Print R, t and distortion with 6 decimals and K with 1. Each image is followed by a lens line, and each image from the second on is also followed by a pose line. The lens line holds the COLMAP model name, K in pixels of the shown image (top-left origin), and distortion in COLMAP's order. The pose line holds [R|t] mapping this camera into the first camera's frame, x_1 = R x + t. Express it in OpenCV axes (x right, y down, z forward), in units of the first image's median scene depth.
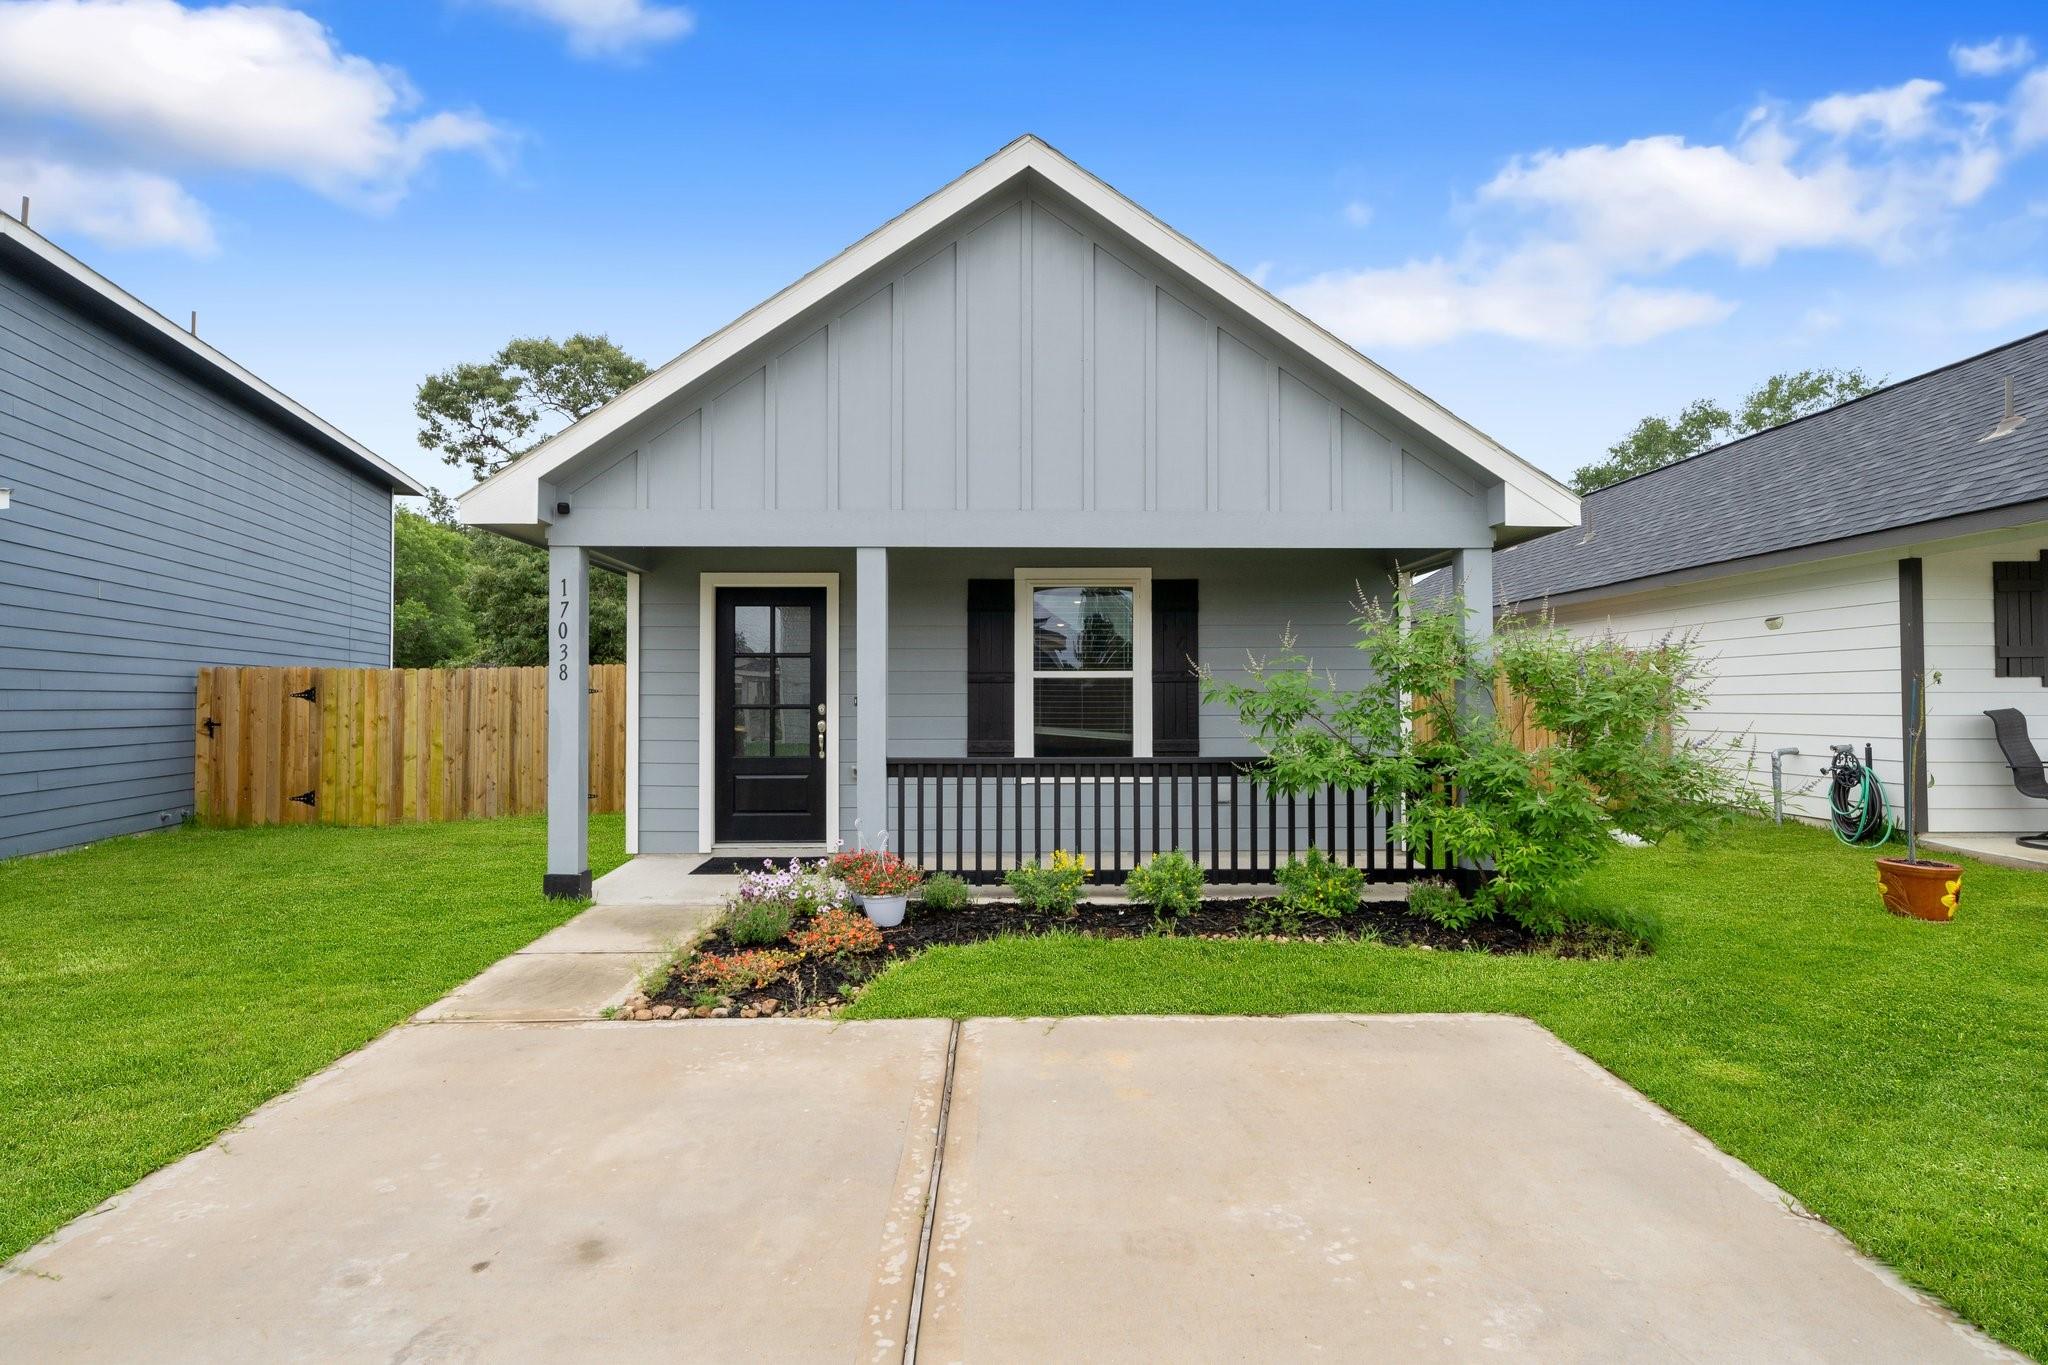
lens RADIAL K [[1040.6, 0, 1018.7], [0, 1040.6, 685.1], [0, 0, 1]] dist [0.005241, 0.000087]
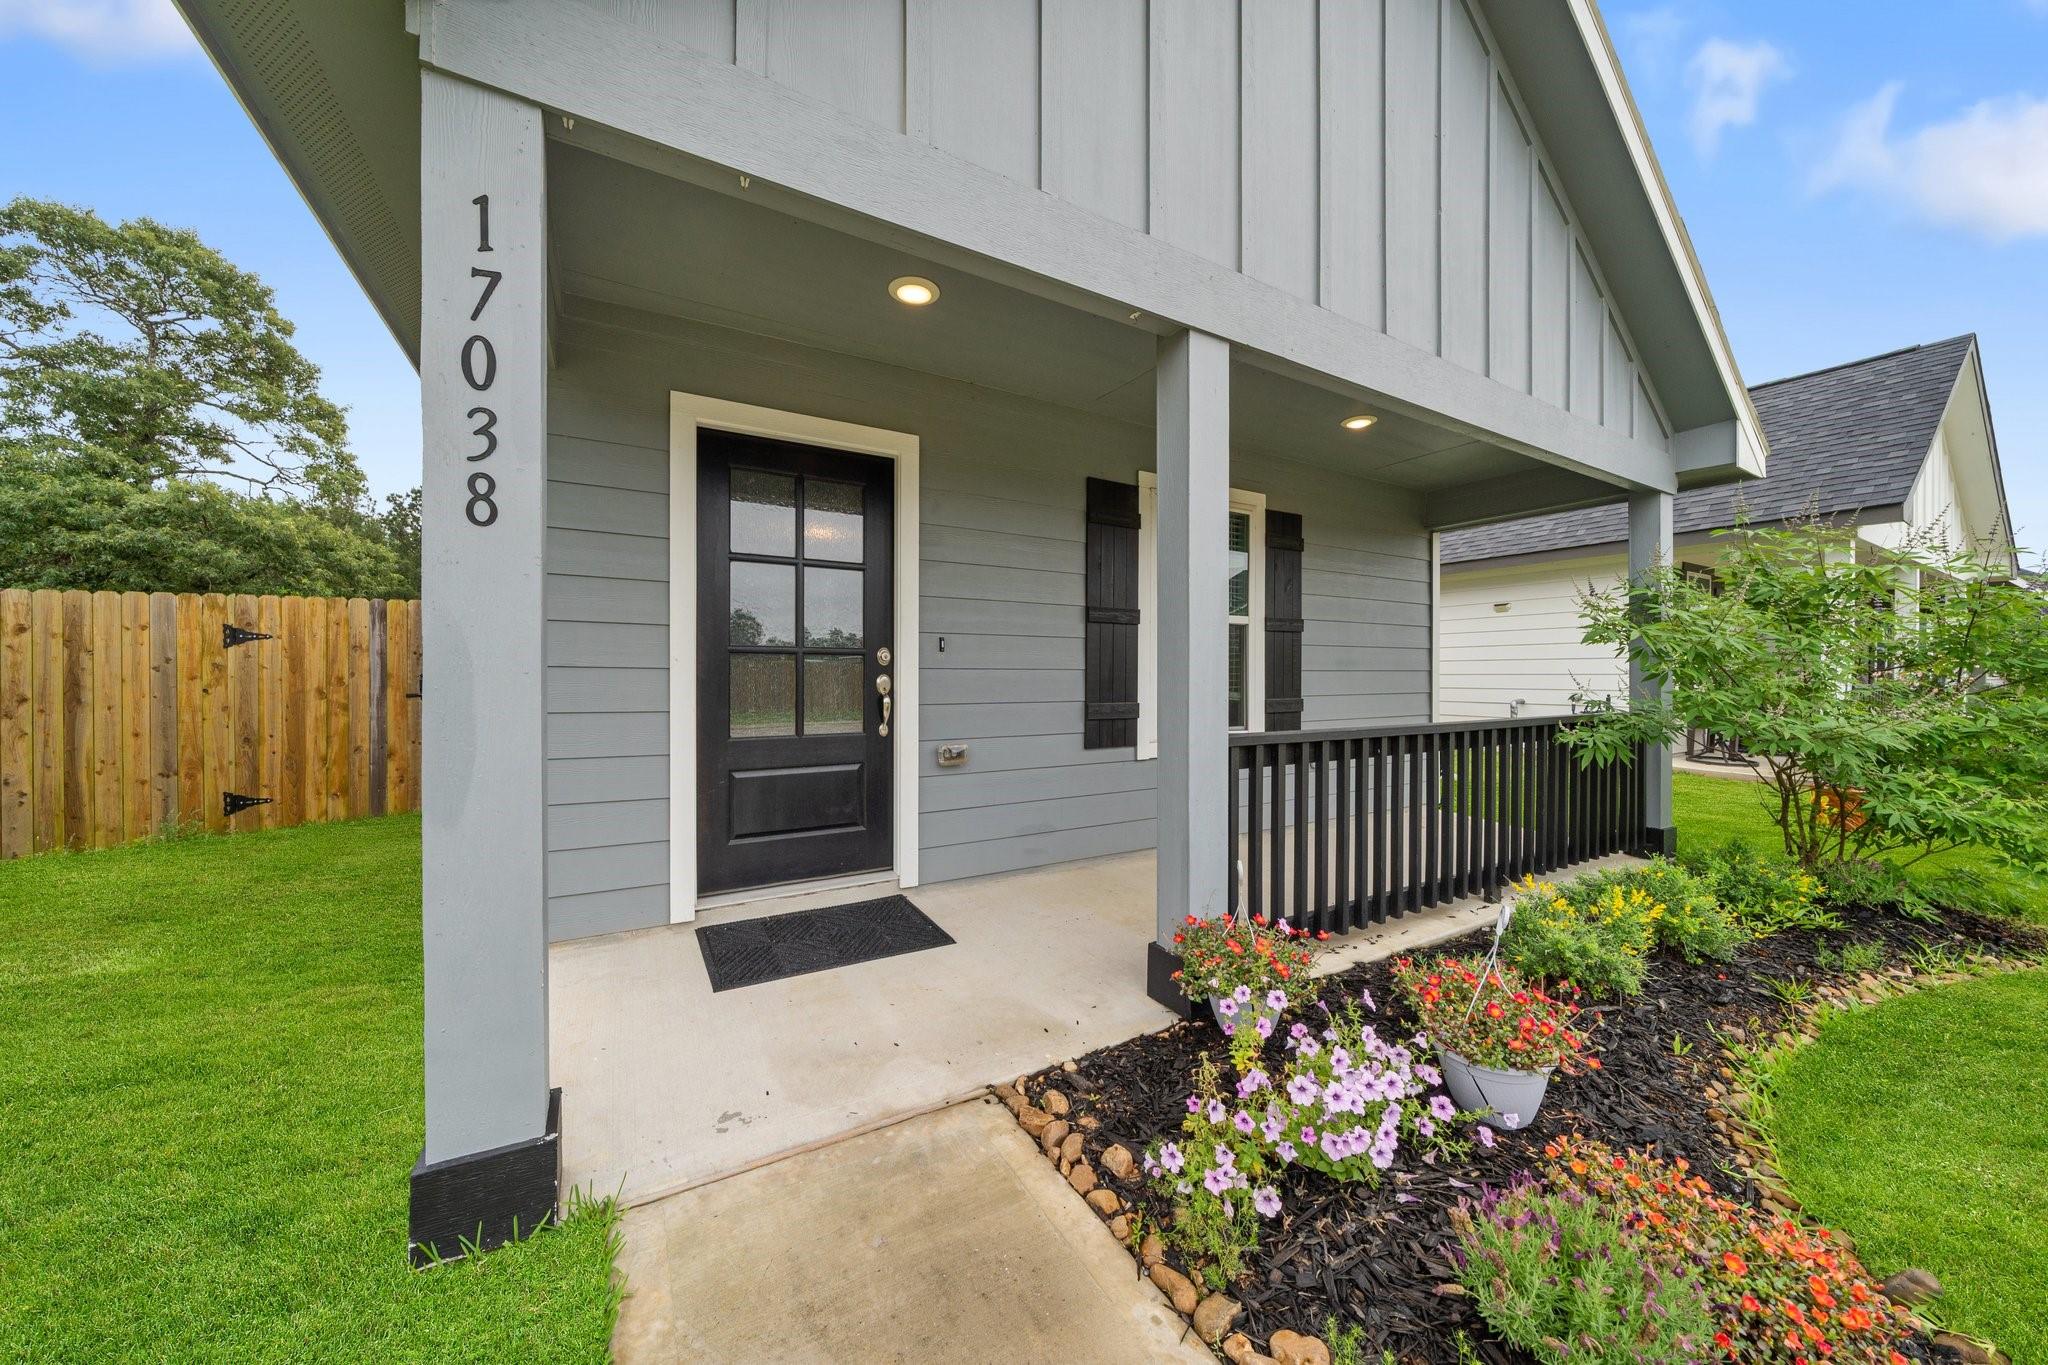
lens RADIAL K [[709.4, 0, 1023.4], [0, 709.4, 679.2], [0, 0, 1]] dist [-0.001161, 0.000172]
pose [[0.872706, 0.000754, 0.488245, -0.322027], [-0.010838, 0.999782, 0.017830, 0.028395], [-0.488126, -0.020852, 0.872524, 0.594231]]
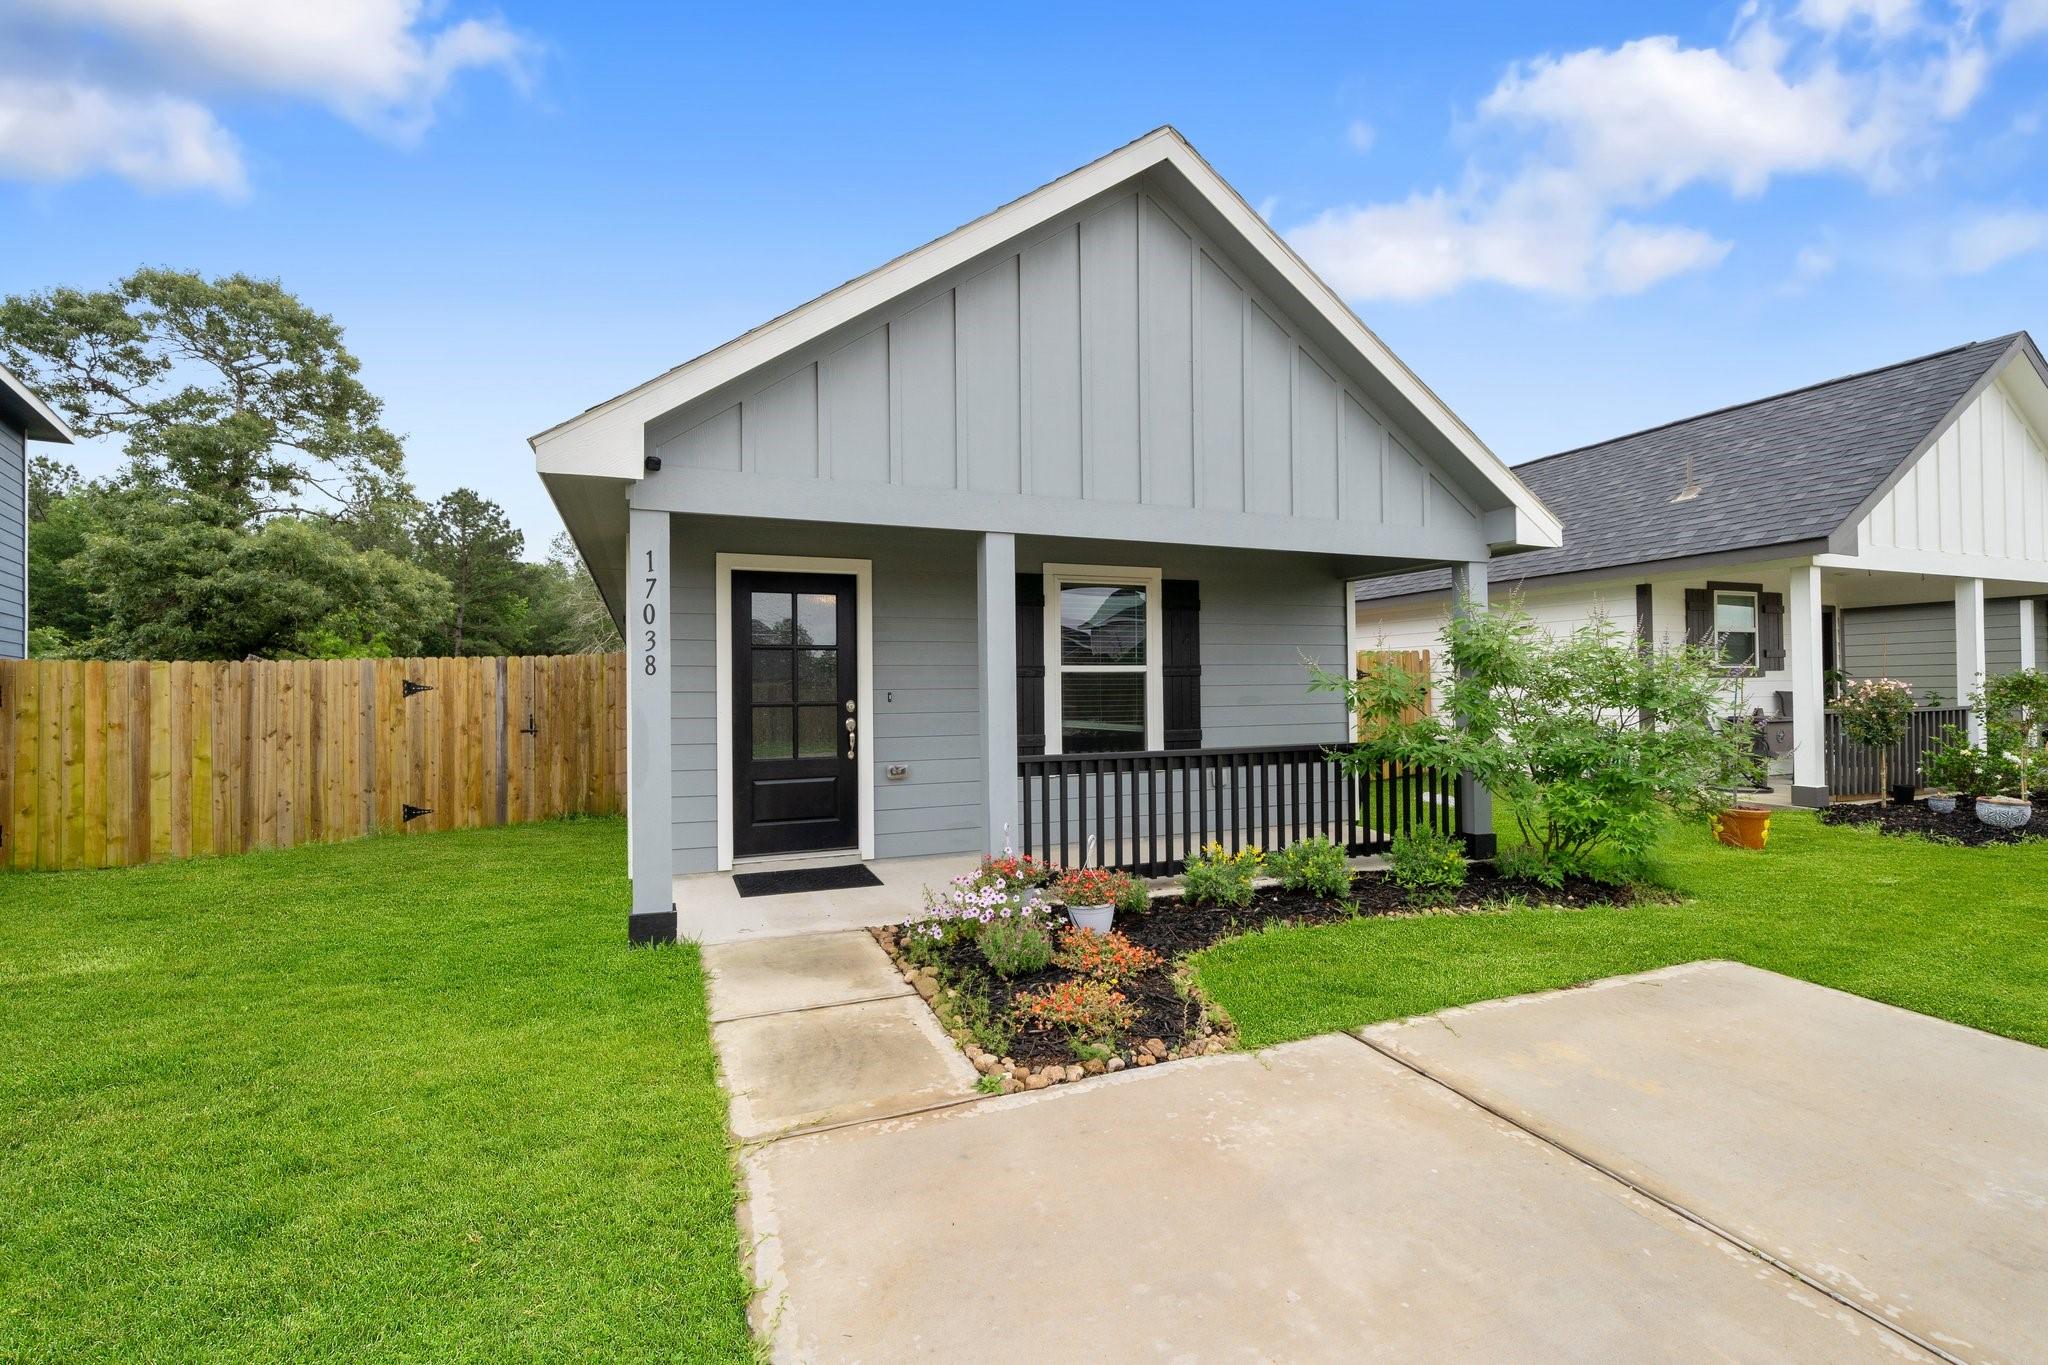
lens RADIAL K [[920.3, 0, 1028.3], [0, 920.3, 682.1], [0, 0, 1]] dist [0.000400, 0.001852]
pose [[0.929531, -0.004668, 0.368715, -0.344650], [0.003558, 0.999987, 0.003691, -0.000705], [-0.368727, -0.002118, 0.929535, 0.178985]]
